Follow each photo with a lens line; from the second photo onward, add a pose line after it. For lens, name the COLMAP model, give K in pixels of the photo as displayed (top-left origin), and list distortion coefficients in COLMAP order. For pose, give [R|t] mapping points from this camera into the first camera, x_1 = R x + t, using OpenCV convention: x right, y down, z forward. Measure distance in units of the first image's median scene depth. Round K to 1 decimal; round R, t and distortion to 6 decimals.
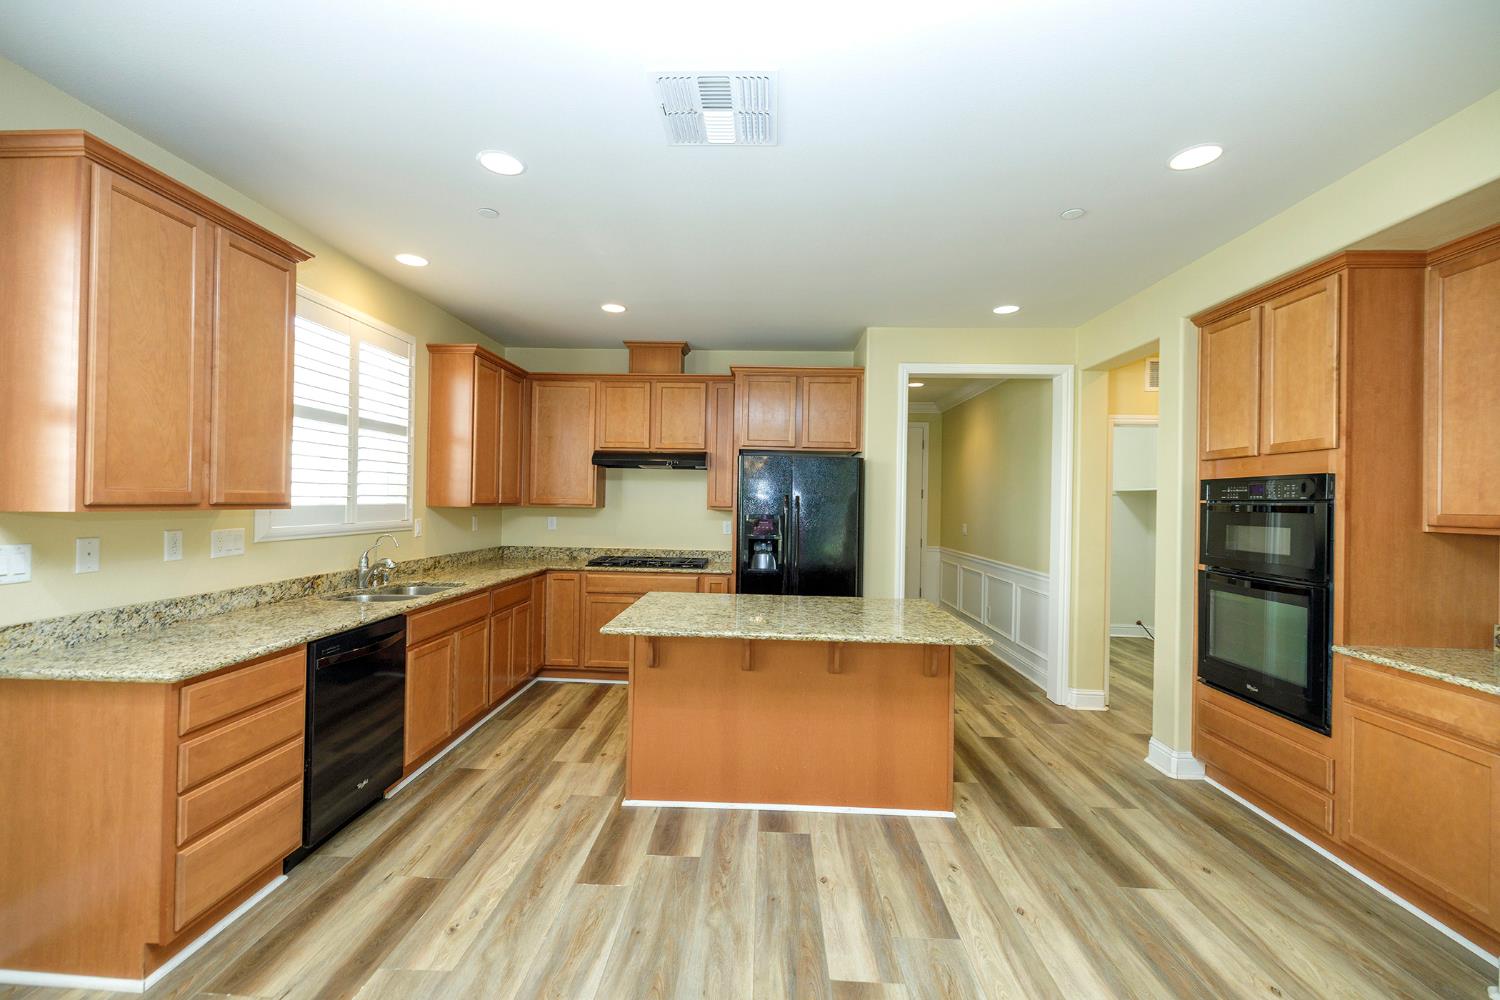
lens RADIAL K [[628.1, 0, 738.0], [0, 628.1, 496.4], [0, 0, 1]] dist [0.001475, 0.000472]
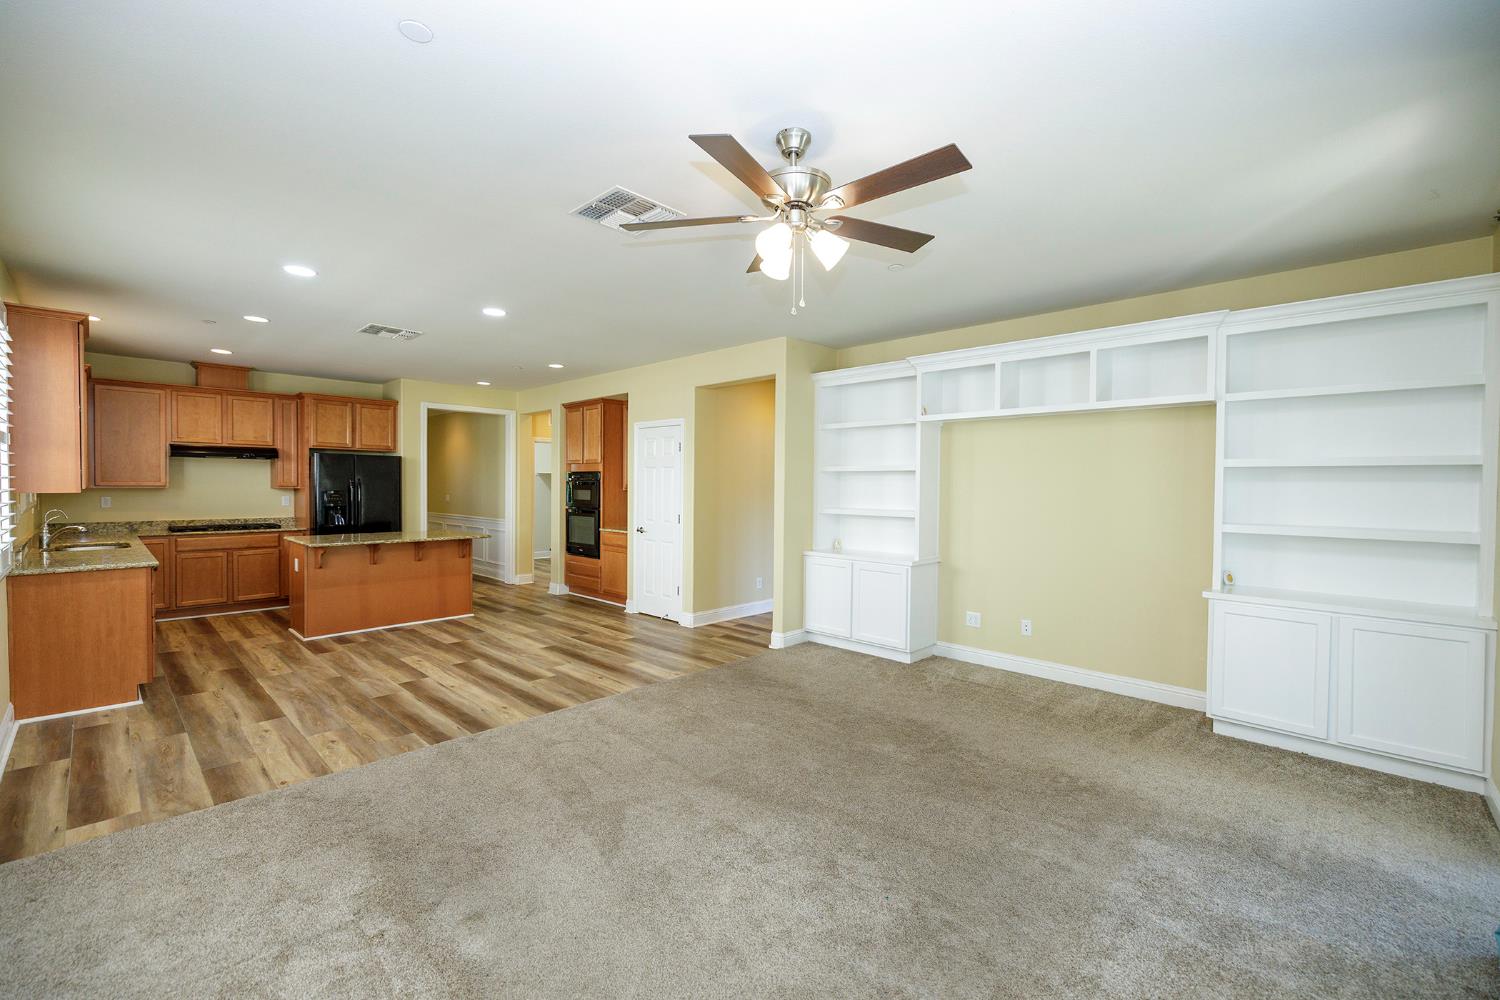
lens RADIAL K [[628.1, 0, 745.3], [0, 628.1, 496.4], [0, 0, 1]] dist [0.001475, 0.000472]
pose [[0.658704, -0.028921, 0.751846, -0.641051], [-0.000737, 0.999236, 0.039083, -0.025762], [-0.752402, -0.026298, 0.658179, -1.127931]]
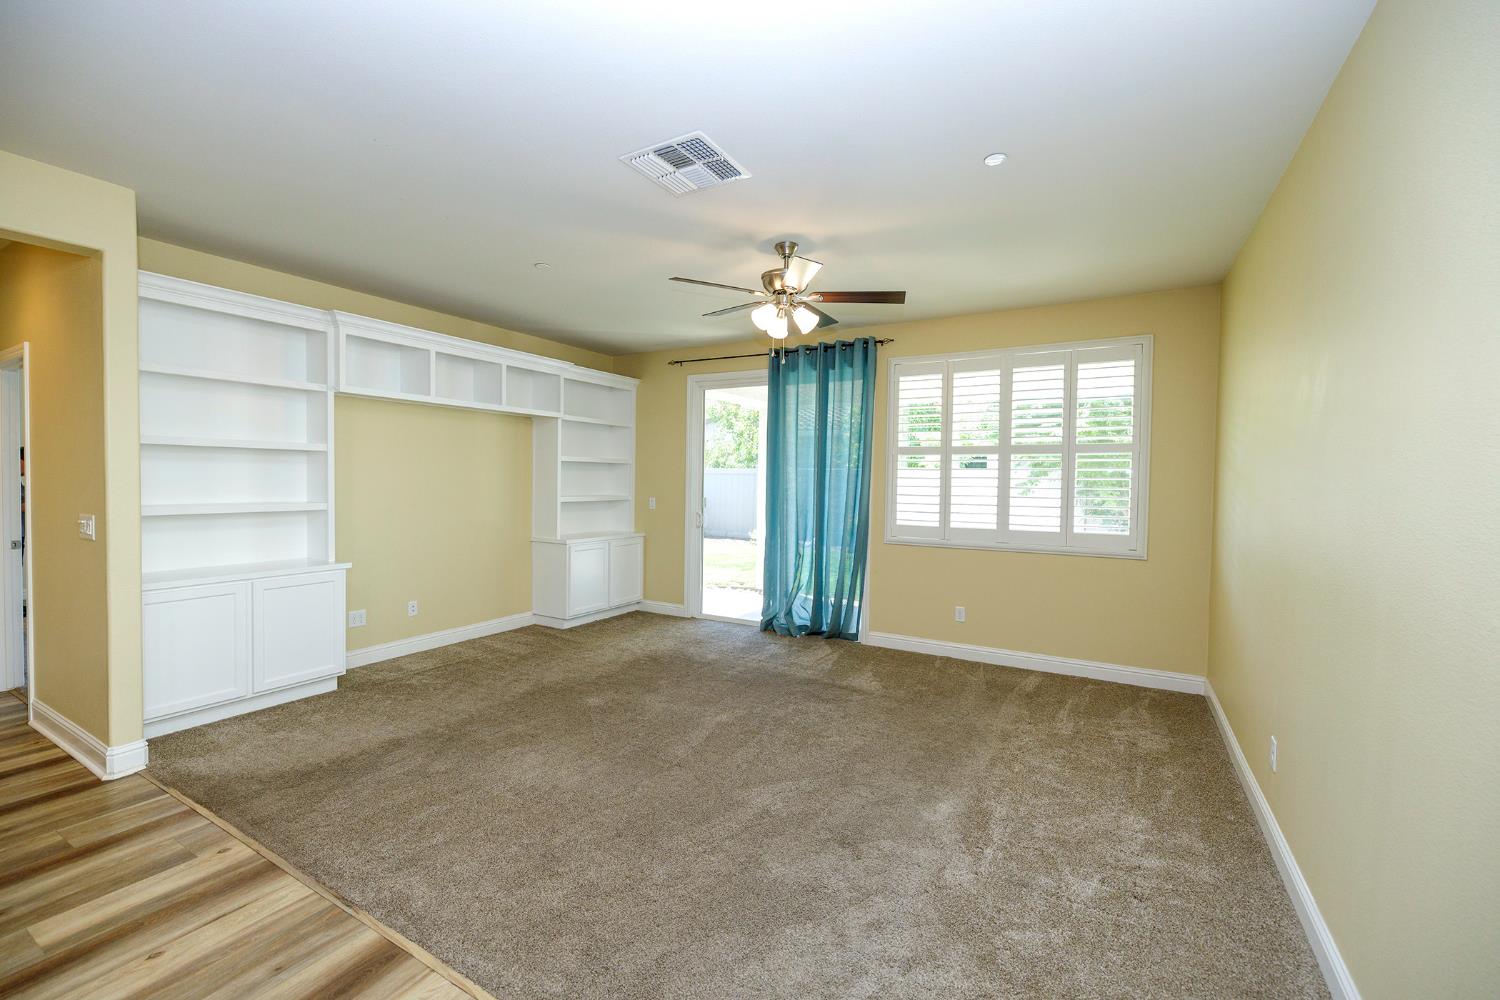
lens RADIAL K [[628.1, 0, 742.6], [0, 628.1, 497.0], [0, 0, 1]] dist [0.001475, 0.000472]
pose [[-0.884043, -0.045093, 0.465225, -0.510720], [-0.034801, 0.998923, 0.030692, -0.005350], [-0.466107, 0.010943, -0.884660, 0.262635]]
